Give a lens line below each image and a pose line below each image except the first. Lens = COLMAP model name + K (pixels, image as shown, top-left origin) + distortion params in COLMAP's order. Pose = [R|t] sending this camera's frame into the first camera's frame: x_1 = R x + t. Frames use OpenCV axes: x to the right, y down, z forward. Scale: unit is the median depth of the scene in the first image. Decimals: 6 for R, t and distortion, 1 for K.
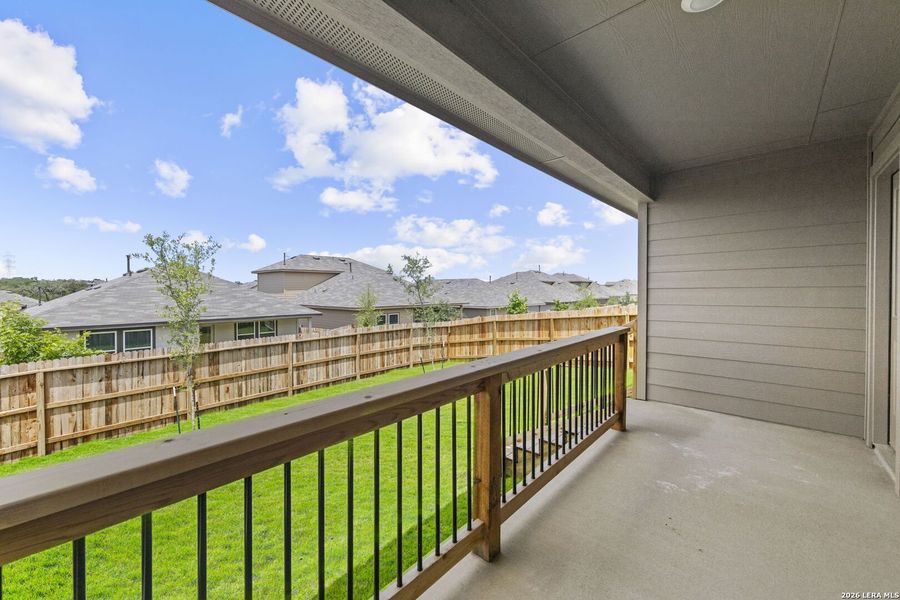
lens RADIAL K [[388.6, 0, 439.6], [0, 388.6, 292.0], [0, 0, 1]] dist [-0.000975, -0.000330]
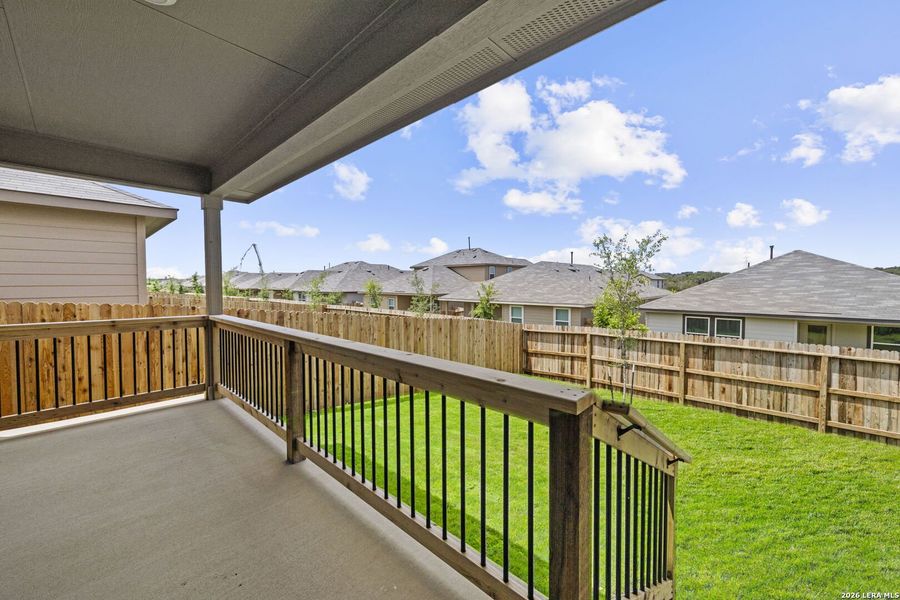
lens RADIAL K [[356.2, 0, 447.0], [0, 356.2, 282.6], [0, 0, 1]] dist [0.001305, 0.000025]
pose [[-0.069727, 0.006453, -0.997545, 0.331408], [-0.003158, 0.999973, 0.006690, -0.006609], [0.997561, 0.003616, -0.069704, 0.397713]]
